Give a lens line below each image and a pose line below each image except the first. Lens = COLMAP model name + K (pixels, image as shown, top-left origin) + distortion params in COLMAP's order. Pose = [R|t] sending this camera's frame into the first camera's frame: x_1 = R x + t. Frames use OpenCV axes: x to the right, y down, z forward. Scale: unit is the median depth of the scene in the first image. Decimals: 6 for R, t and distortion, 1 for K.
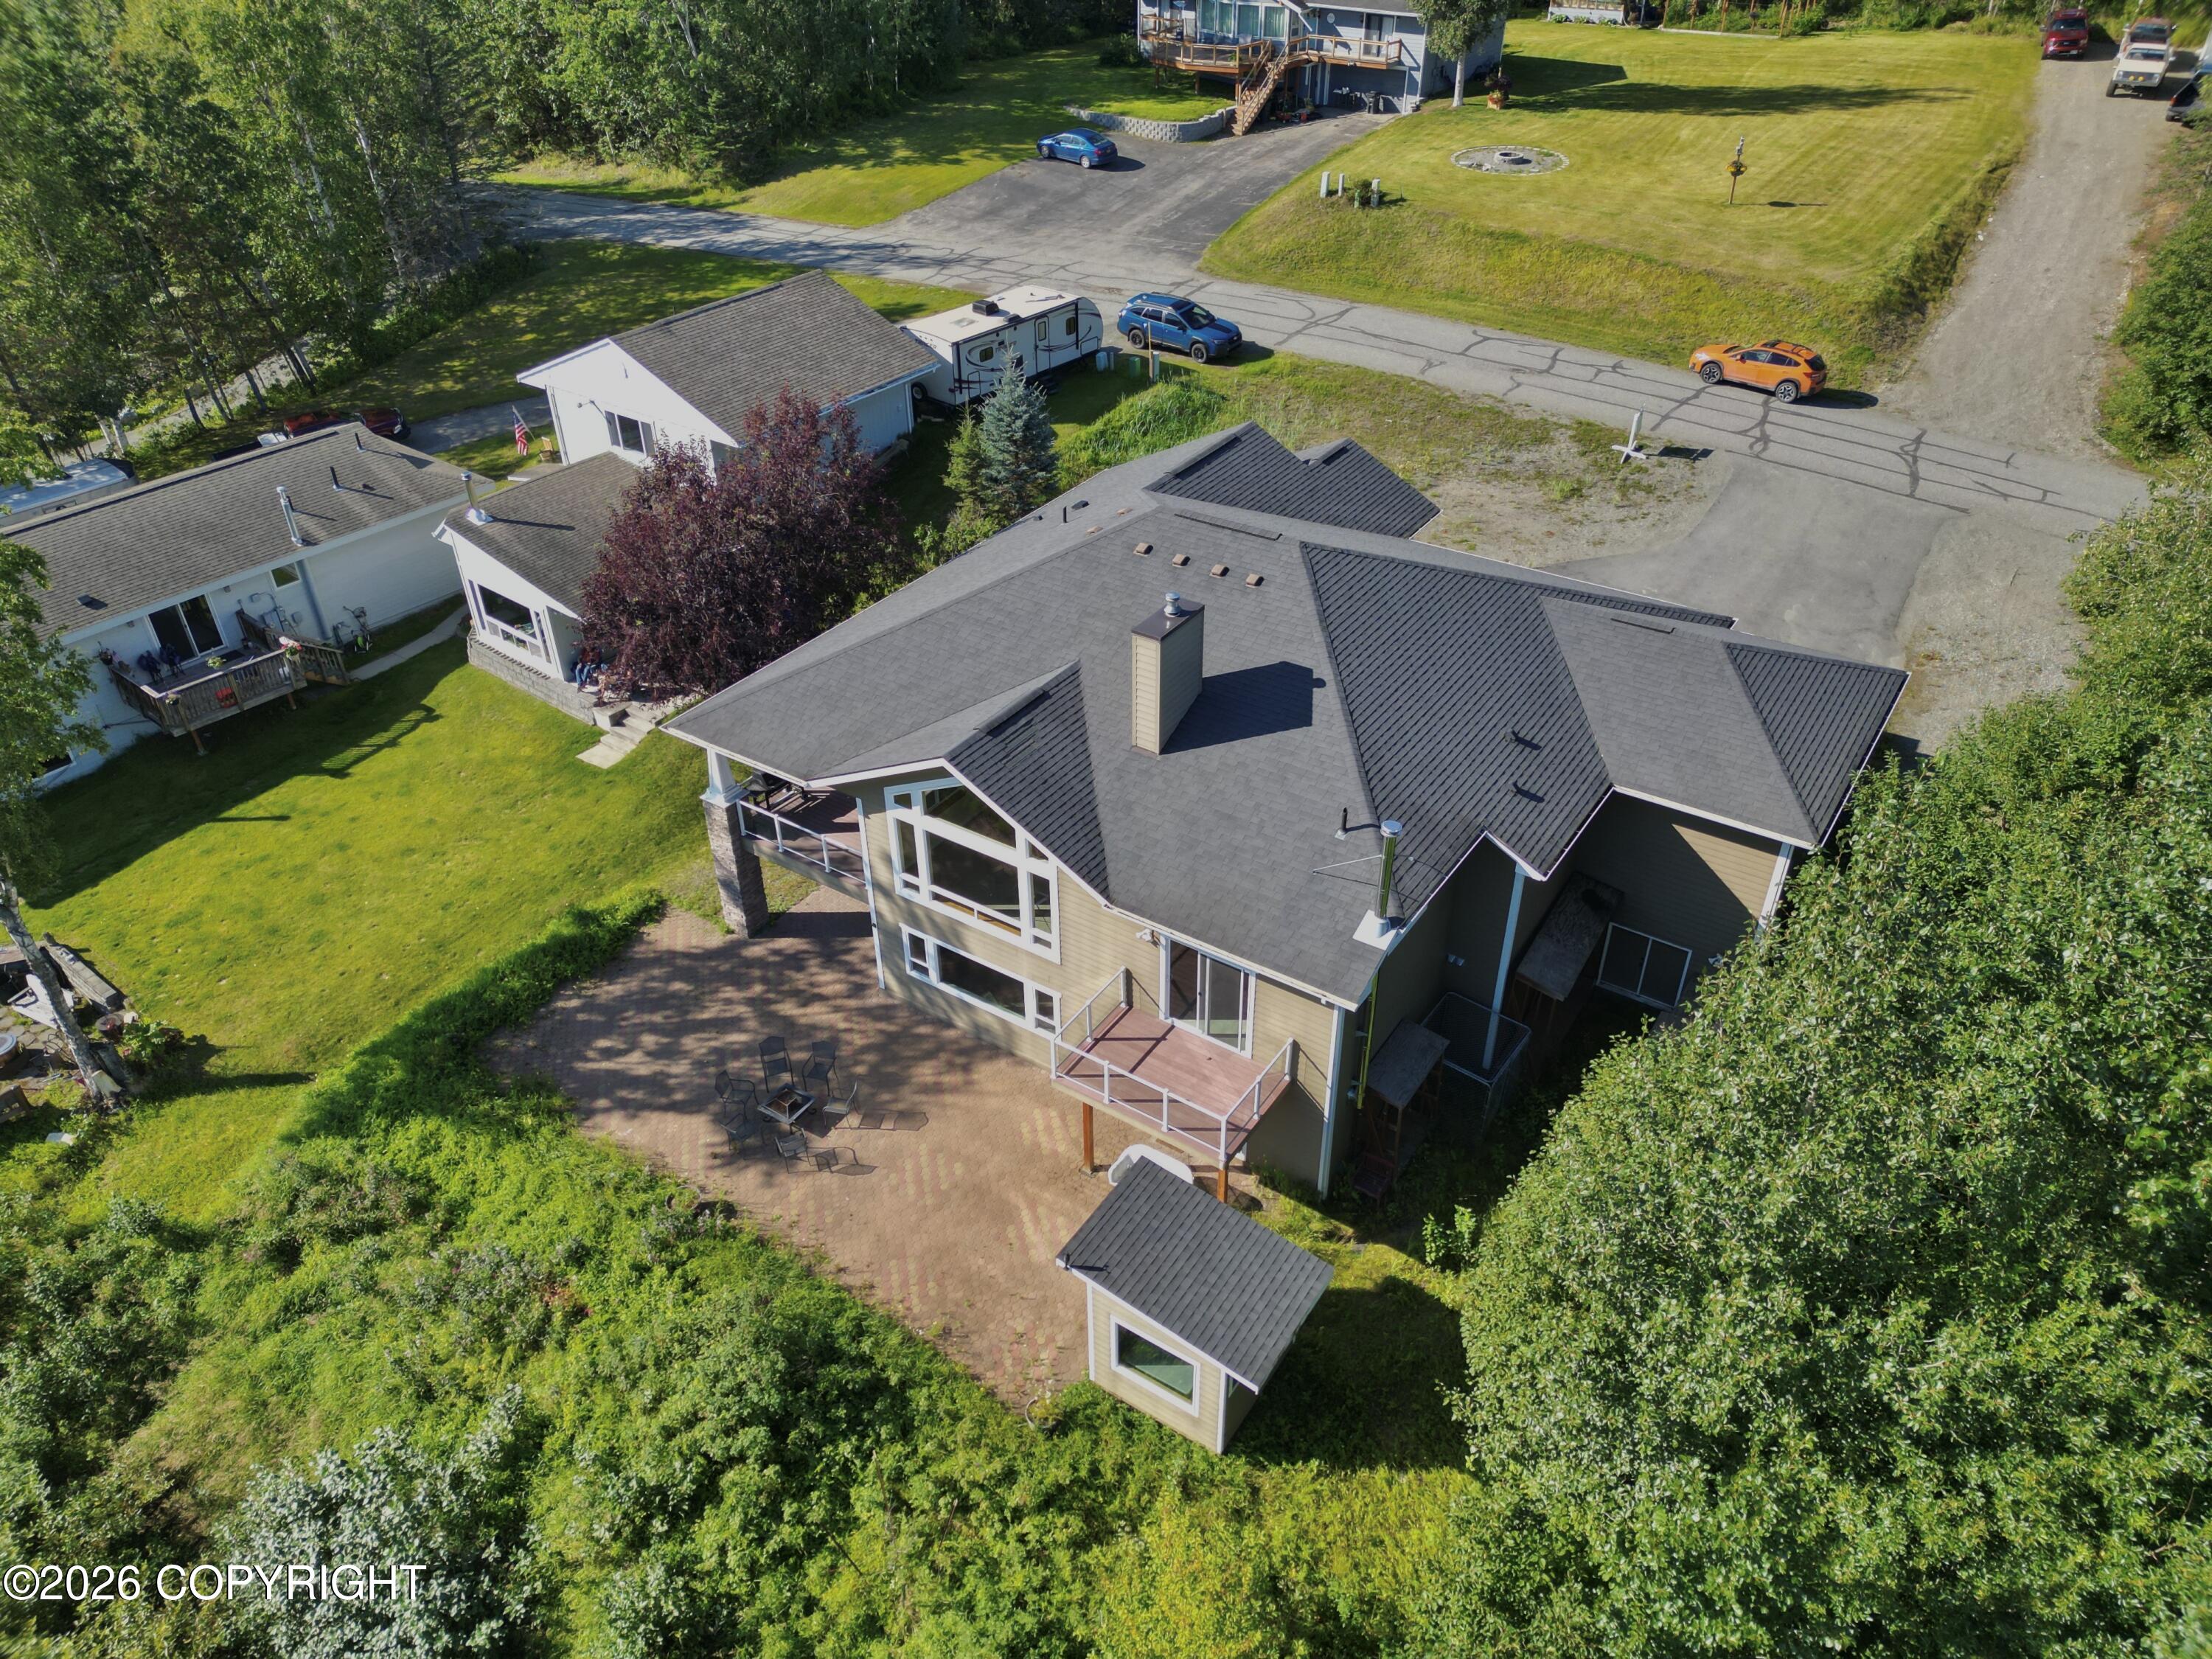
lens RADIAL K [[1550.6, 0, 1106.0], [0, 1550.6, 829.5], [0, 0, 1]] dist [0.030115, -0.003382]
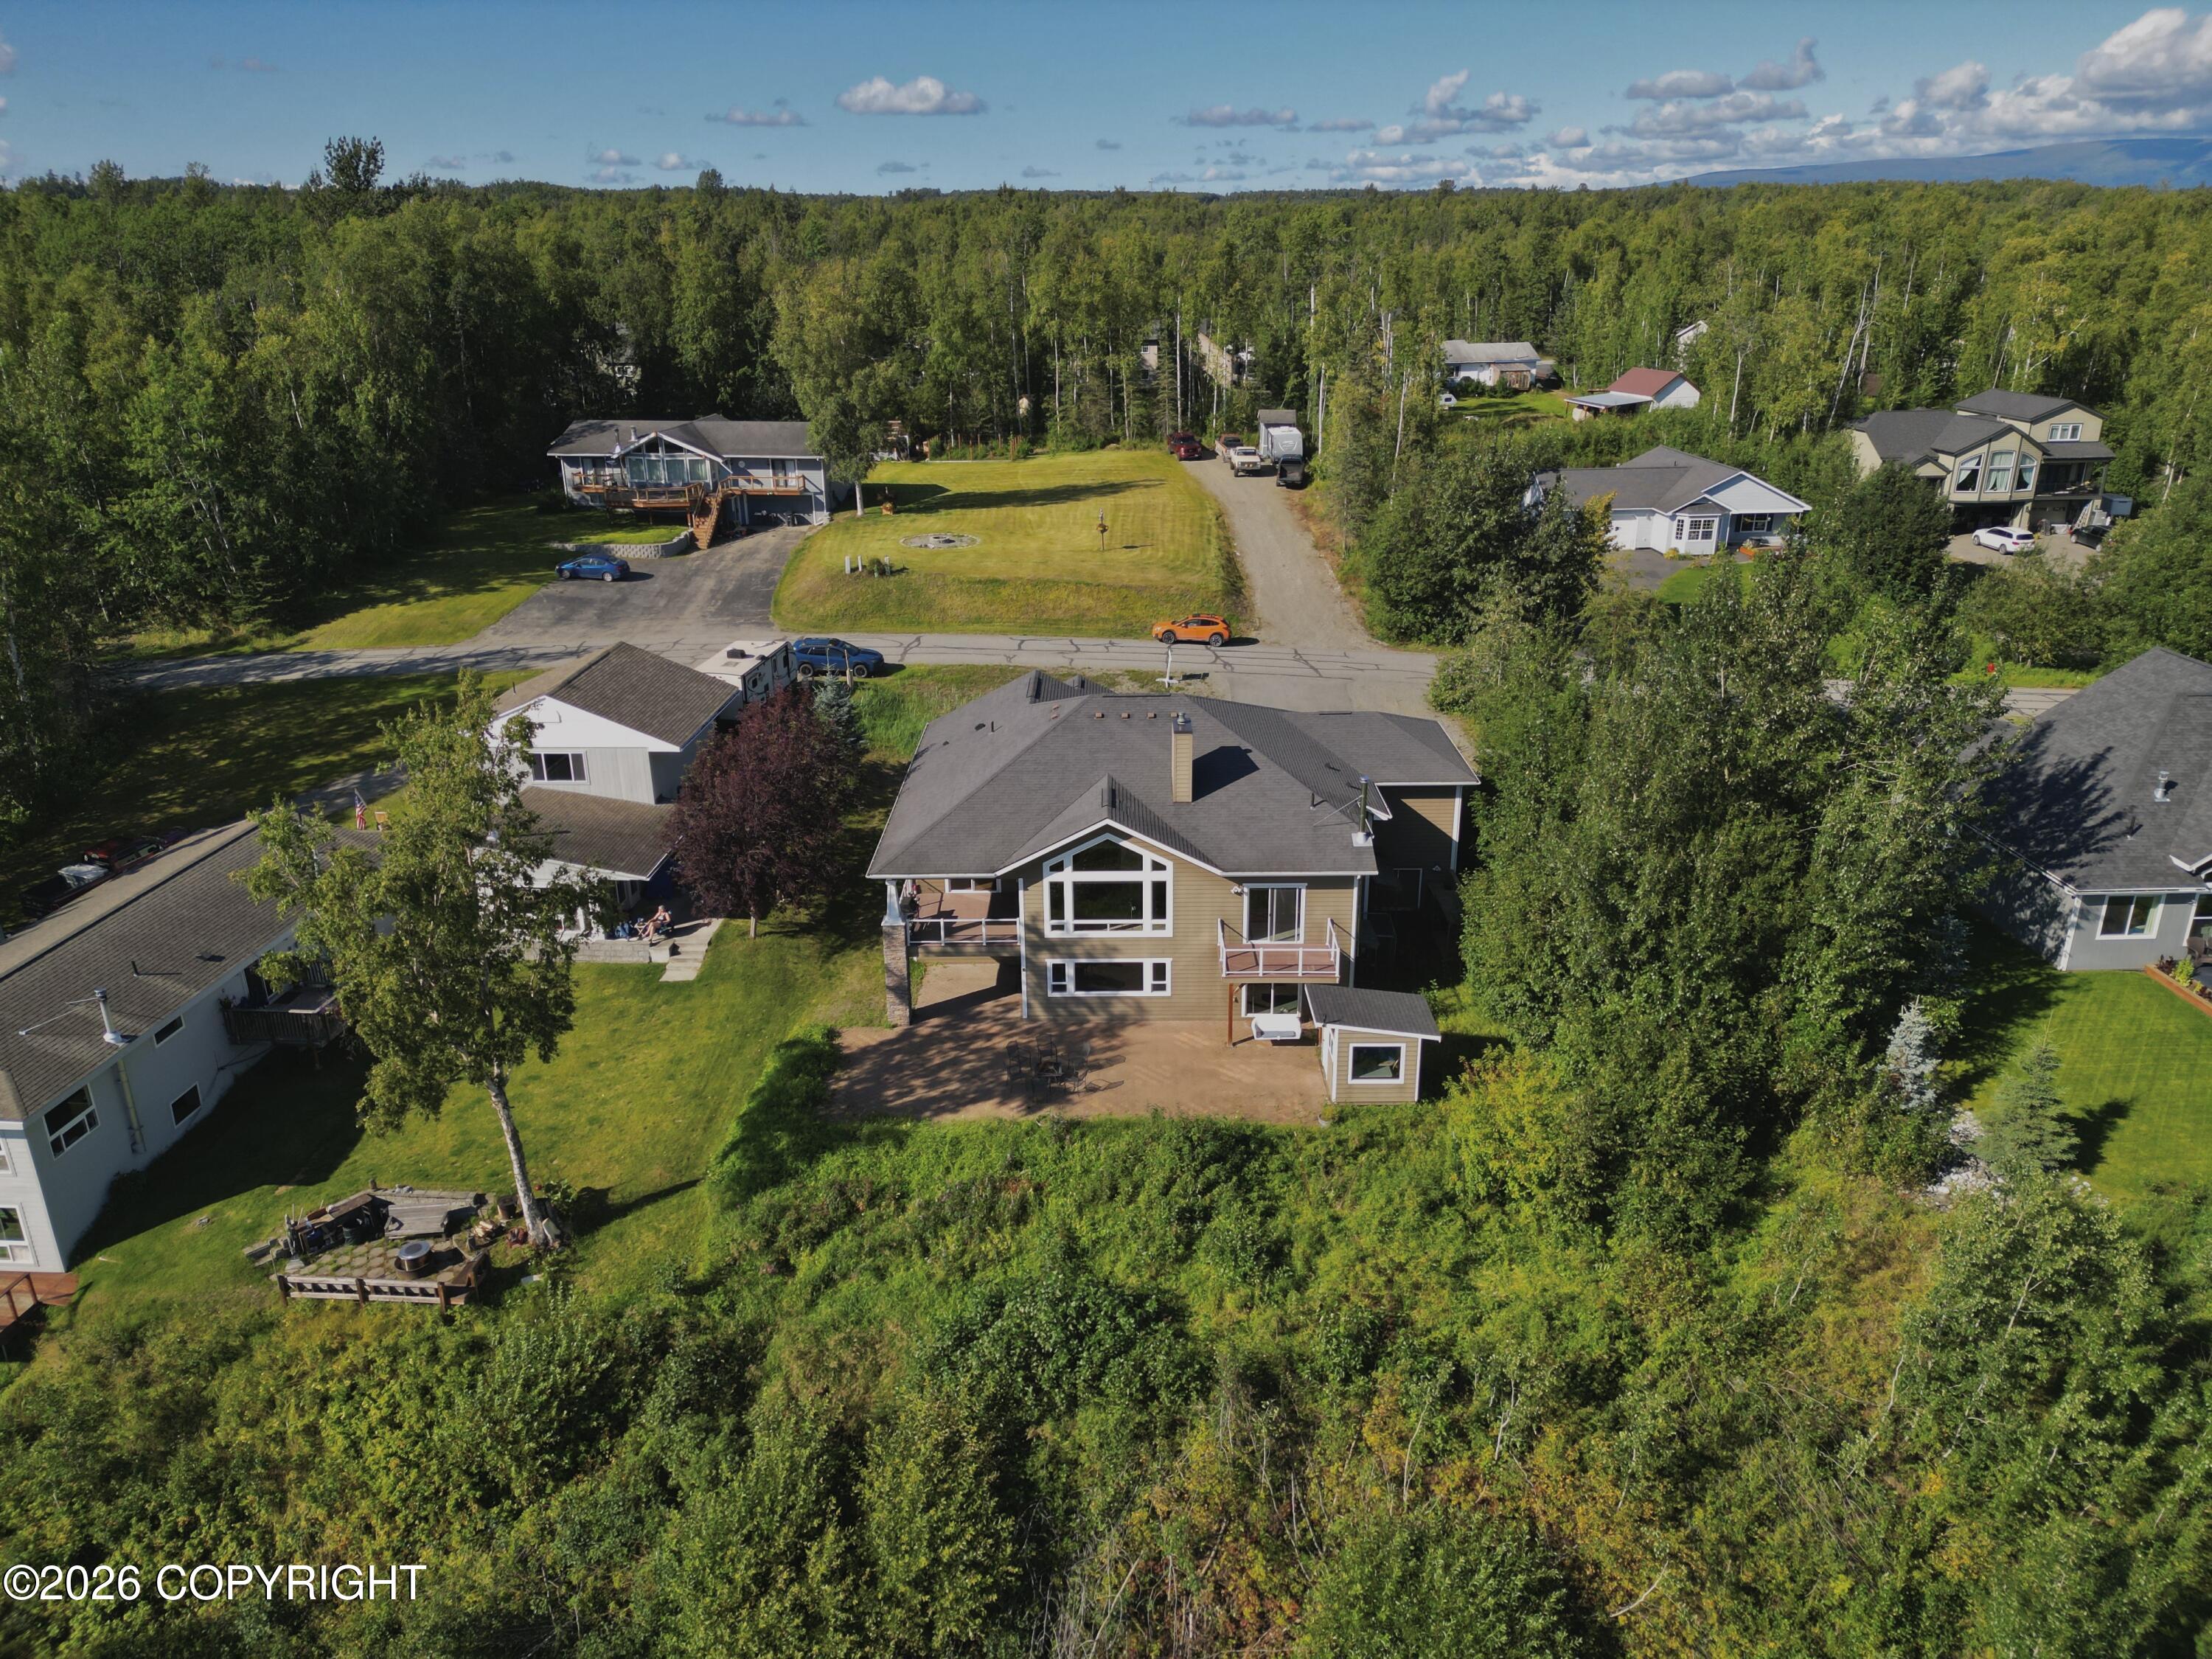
lens RADIAL K [[1552.8, 0, 1106.0], [0, 1552.8, 829.5], [0, 0, 1]] dist [0.108586, -0.122963]
pose [[0.833280, -0.192732, 0.518168, -0.629561], [0.320244, 0.932278, -0.168233, 0.160147], [-0.450653, 0.306125, 0.838570, -0.274785]]
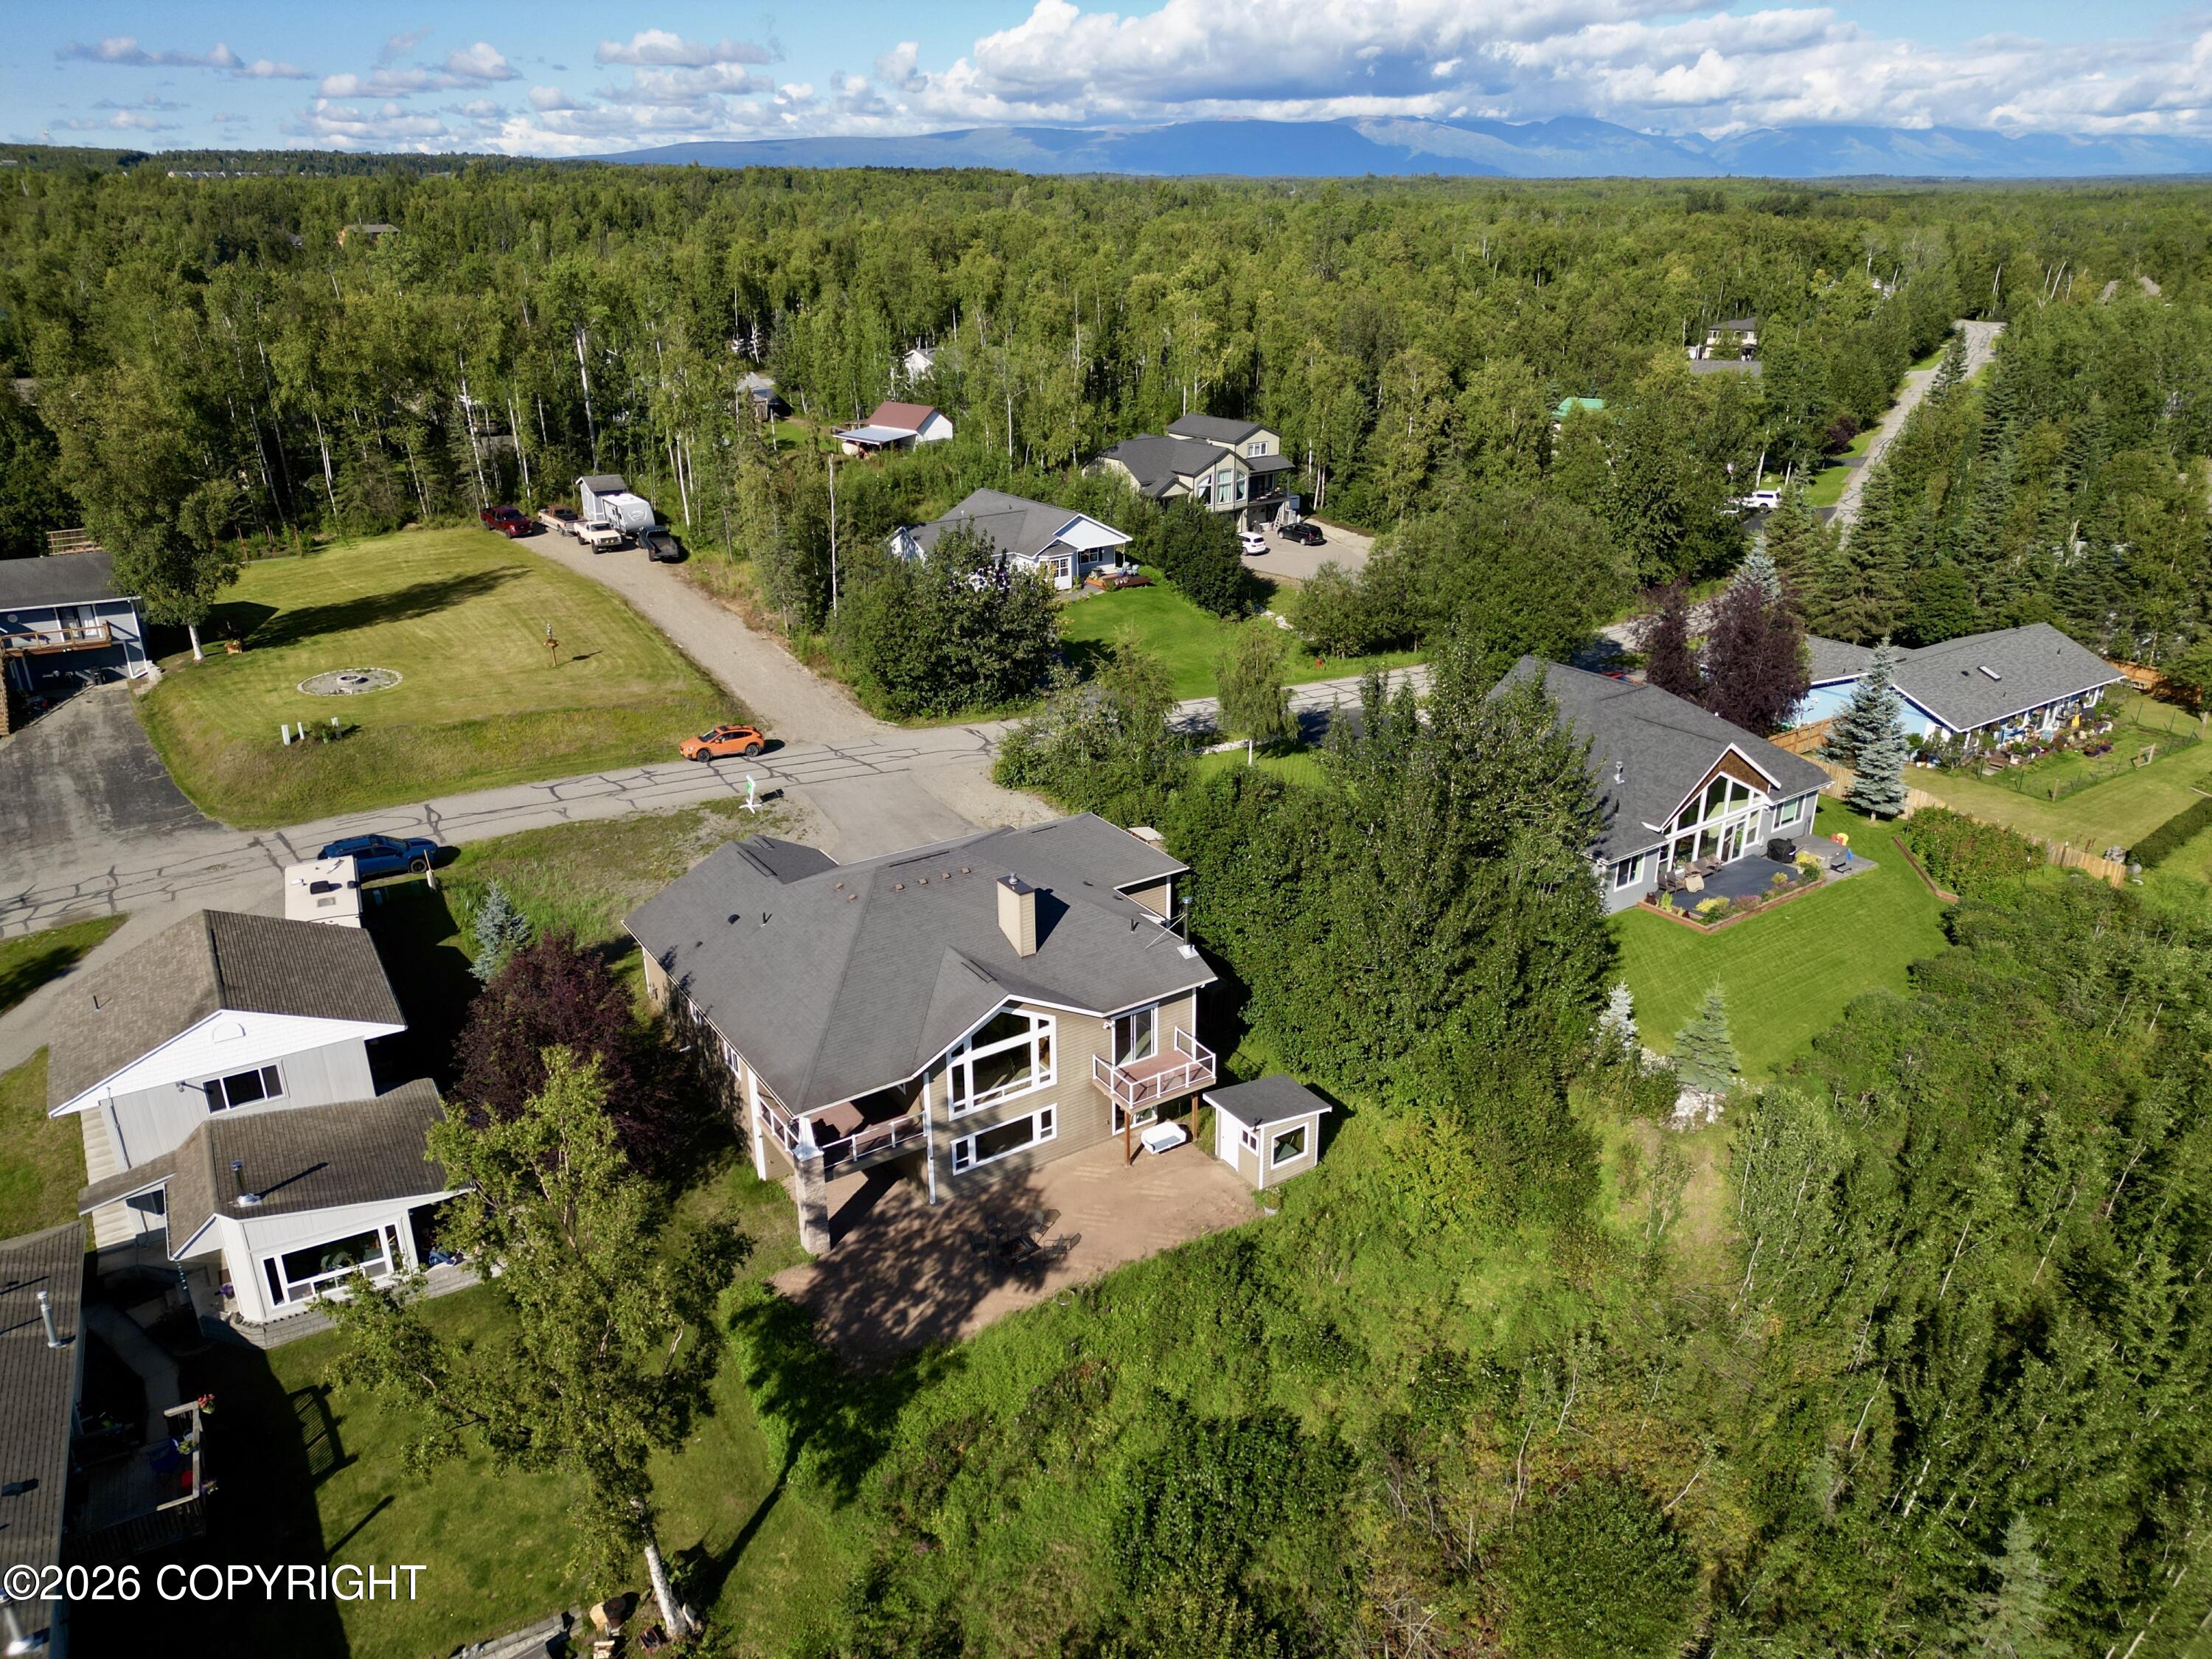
lens RADIAL K [[1552.8, 0, 1106.0], [0, 1552.8, 829.5], [0, 0, 1]] dist [0.108586, -0.122963]
pose [[0.390745, -0.338214, 0.856113, -0.967362], [0.534265, 0.840695, 0.088275, -0.192101], [-0.749586, 0.422898, 0.509194, -0.050434]]
